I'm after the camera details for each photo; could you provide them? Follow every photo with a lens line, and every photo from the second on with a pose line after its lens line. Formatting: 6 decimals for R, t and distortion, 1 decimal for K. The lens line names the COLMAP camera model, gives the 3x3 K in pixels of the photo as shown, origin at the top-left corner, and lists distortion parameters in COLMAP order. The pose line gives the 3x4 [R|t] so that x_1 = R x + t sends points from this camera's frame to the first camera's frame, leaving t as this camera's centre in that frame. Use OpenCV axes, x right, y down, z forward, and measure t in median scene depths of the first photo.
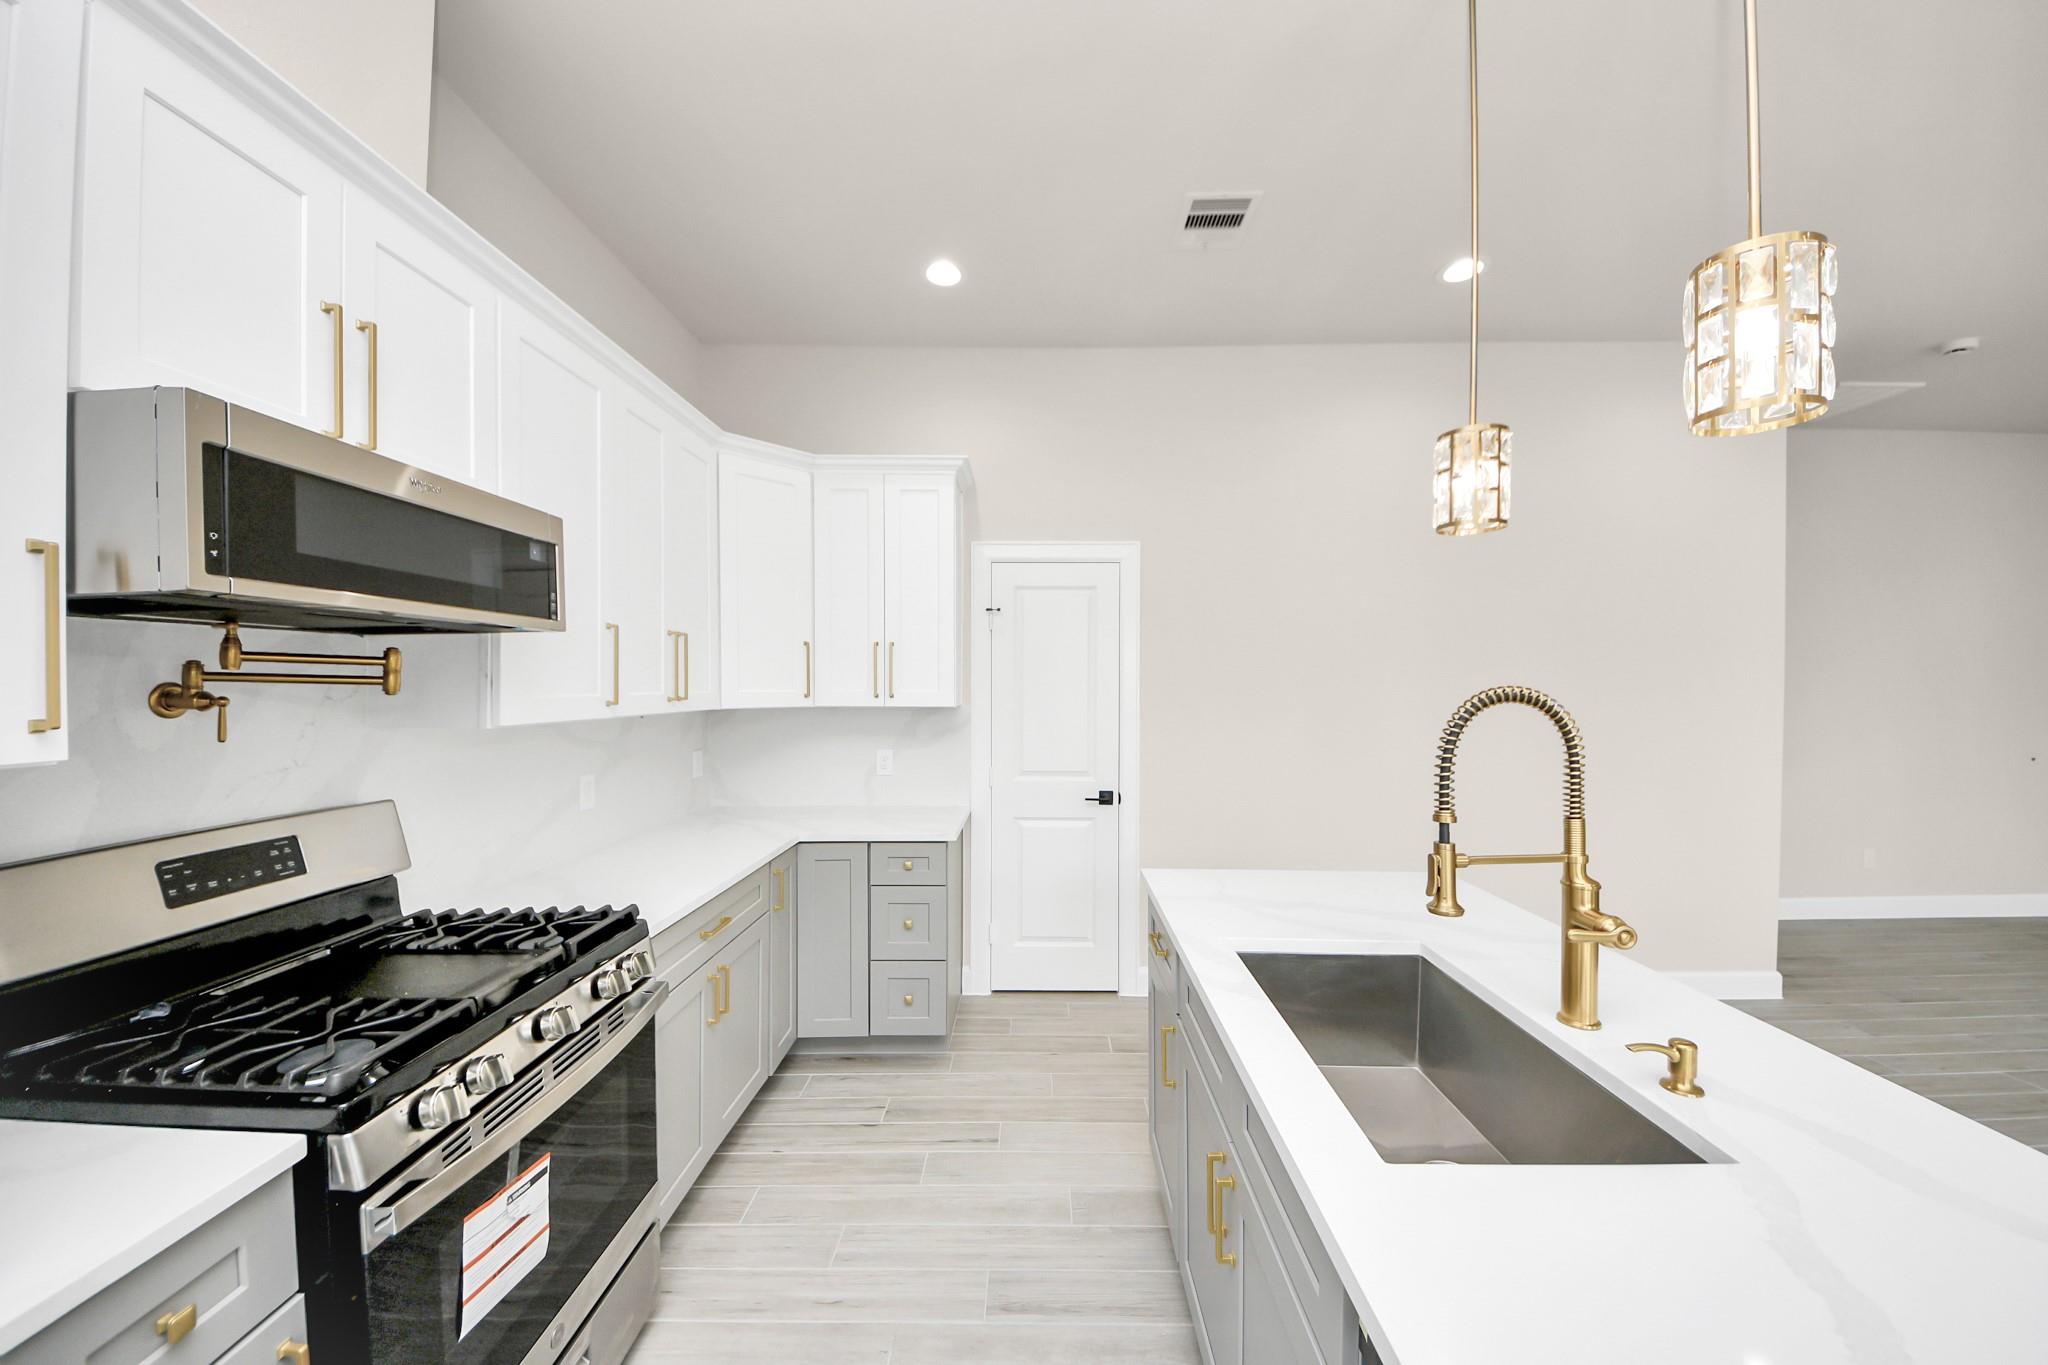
lens RADIAL K [[727.9, 0, 1040.7], [0, 727.9, 695.8], [0, 0, 1]] dist [0.001871, -0.000782]
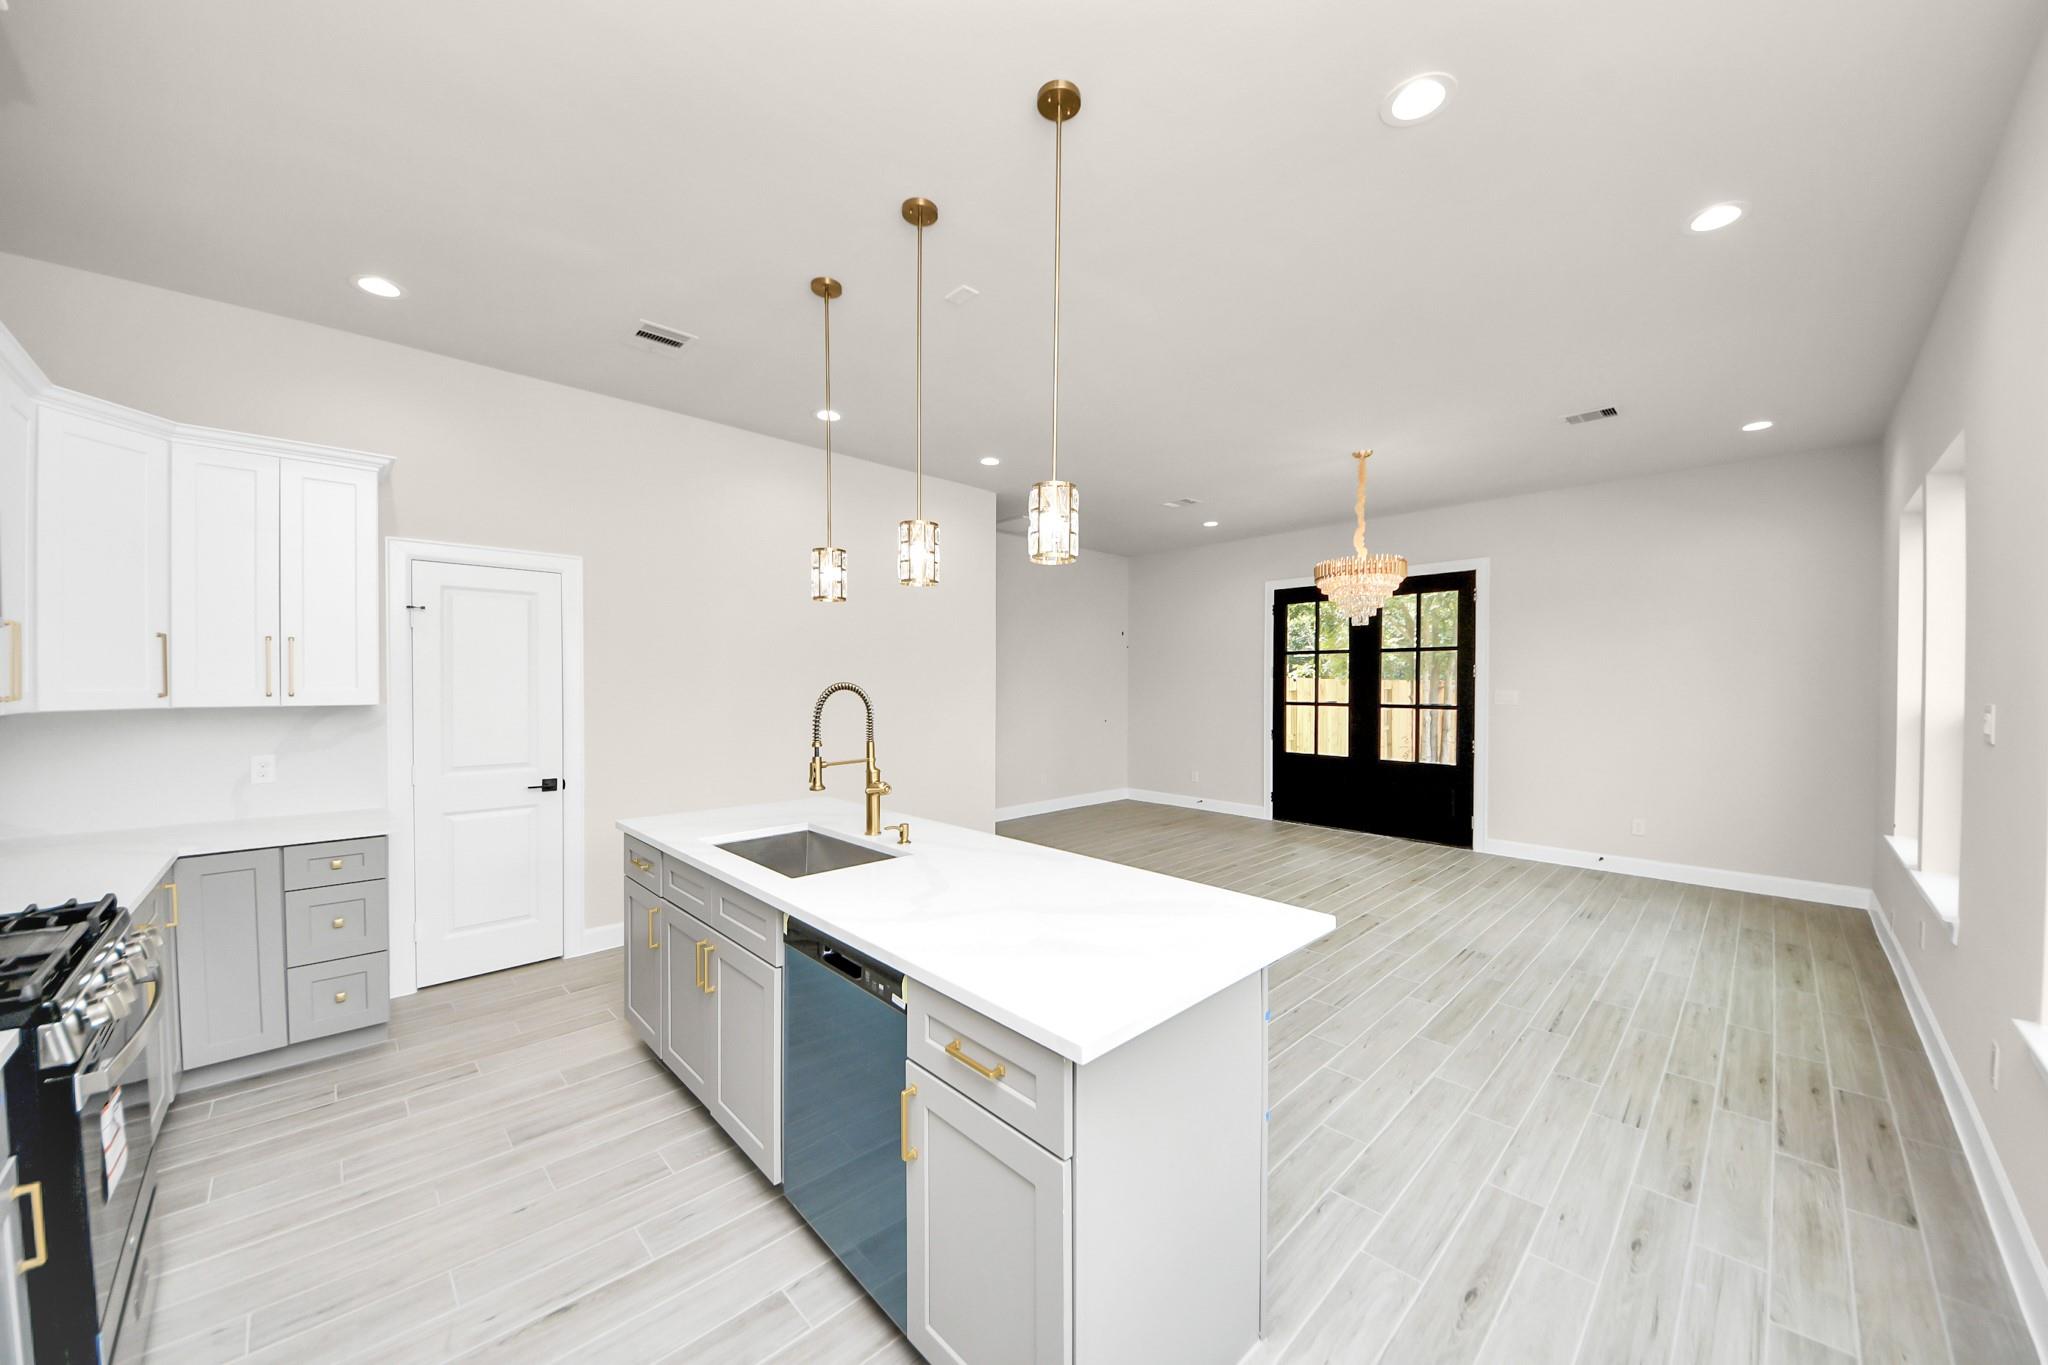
lens RADIAL K [[727.9, 0, 1029.0], [0, 727.9, 687.9], [0, 0, 1]] dist [0.001871, -0.000782]
pose [[0.716295, -0.008401, 0.697747, -0.336271], [0.014258, 0.999895, -0.002598, 0.010607], [-0.697652, 0.011809, 0.716339, -0.665604]]
